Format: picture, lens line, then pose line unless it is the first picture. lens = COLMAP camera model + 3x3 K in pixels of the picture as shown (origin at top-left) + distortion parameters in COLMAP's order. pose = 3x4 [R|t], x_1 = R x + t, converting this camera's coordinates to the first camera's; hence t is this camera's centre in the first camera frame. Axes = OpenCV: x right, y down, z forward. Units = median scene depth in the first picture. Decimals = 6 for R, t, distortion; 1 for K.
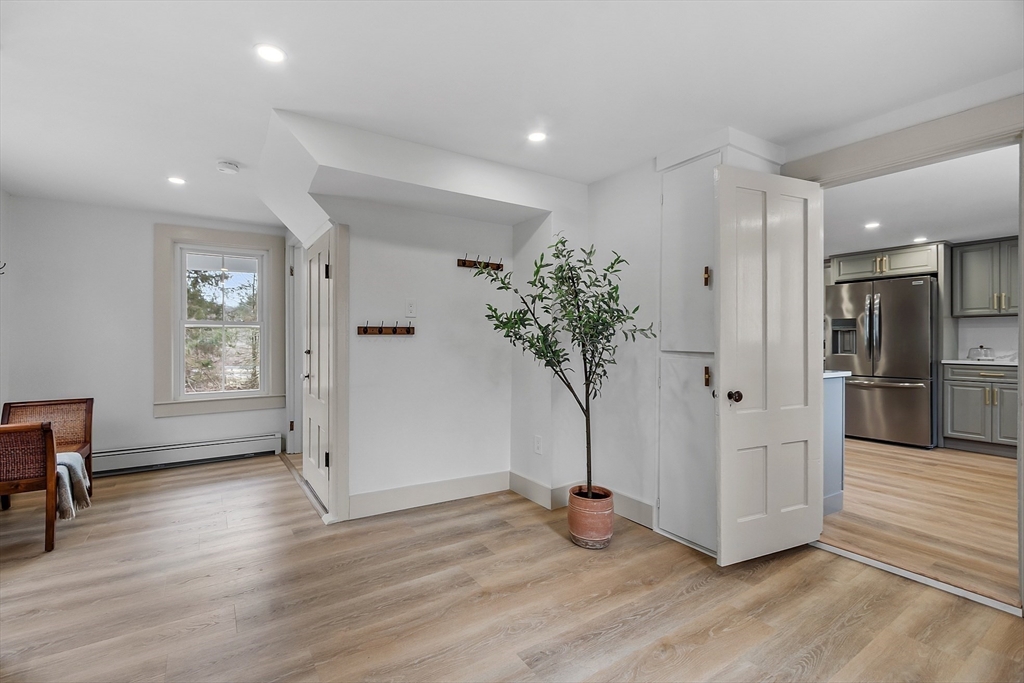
lens RADIAL K [[453.5, 0, 471.8], [0, 453.5, 335.3], [0, 0, 1]] dist [0.004165, -0.002367]
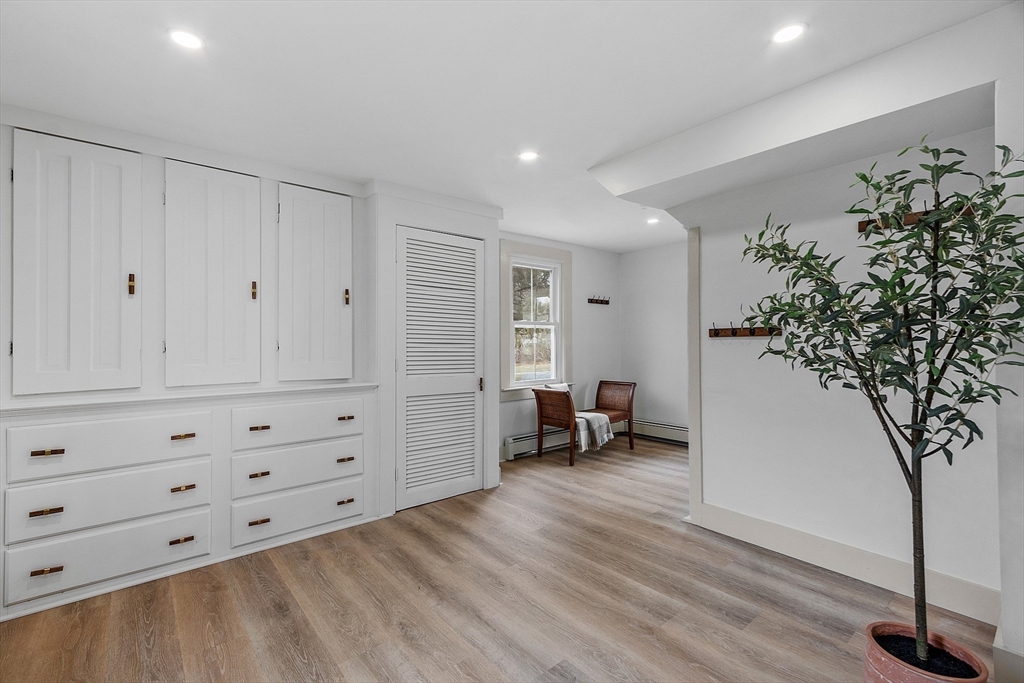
lens RADIAL K [[453.5, 0, 502.0], [0, 453.5, 335.1], [0, 0, 1]] dist [0.004165, -0.002367]
pose [[0.133382, -0.018493, -0.990892, 0.417613], [0.013844, 0.999763, -0.016795, 0.002257], [0.990968, -0.011478, 0.133606, 0.286465]]
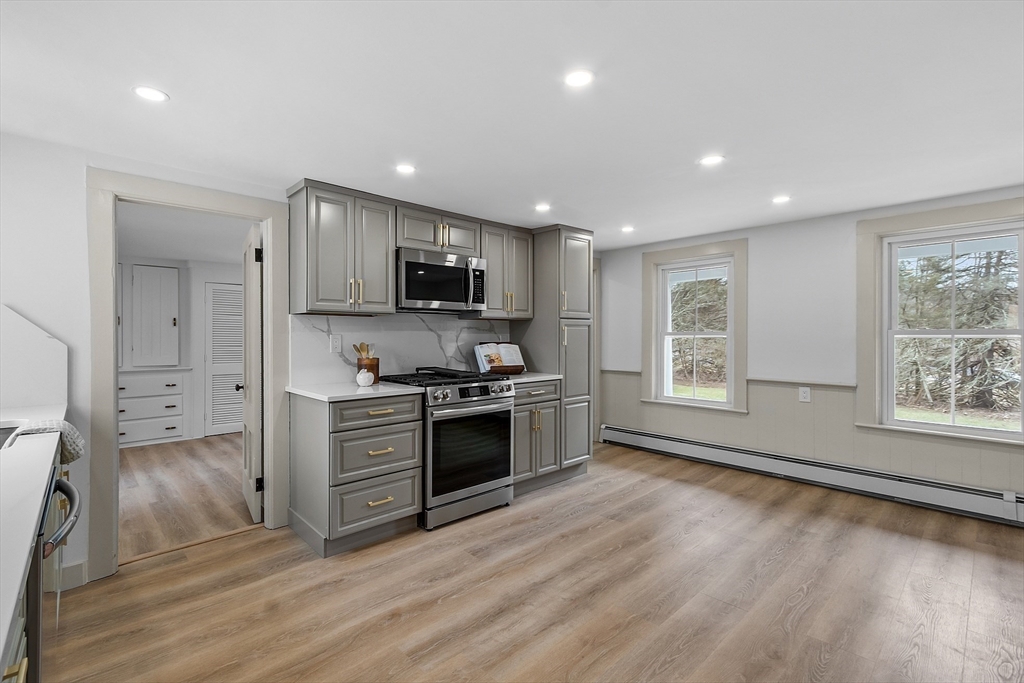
lens RADIAL K [[453.5, 0, 493.1], [0, 453.5, 340.0], [0, 0, 1]] dist [0.004165, -0.002367]
pose [[0.199454, -0.003893, -0.979900, 1.168939], [0.004892, 0.999984, -0.002977, -0.010923], [0.979895, -0.004200, 0.199470, 0.784611]]
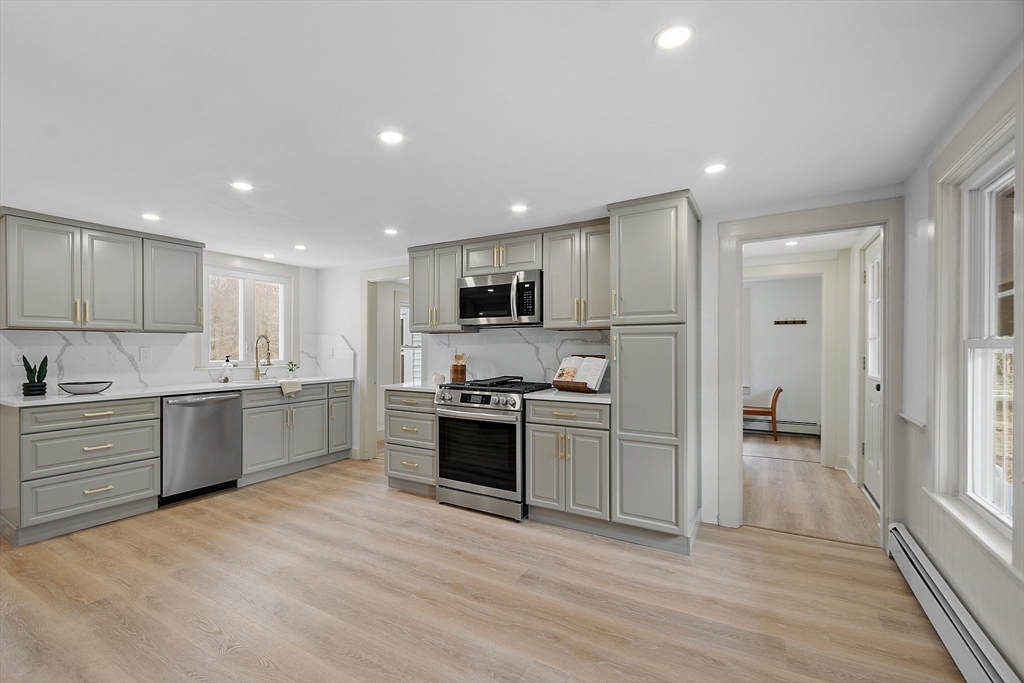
lens RADIAL K [[453.5, 0, 496.5], [0, 453.5, 350.9], [0, 0, 1]] dist [0.004165, -0.002367]
pose [[-0.882078, -0.007055, -0.471051, 0.804655], [-0.008870, 0.999959, 0.001633, -0.016636], [0.471021, 0.005619, -0.882104, 1.601790]]
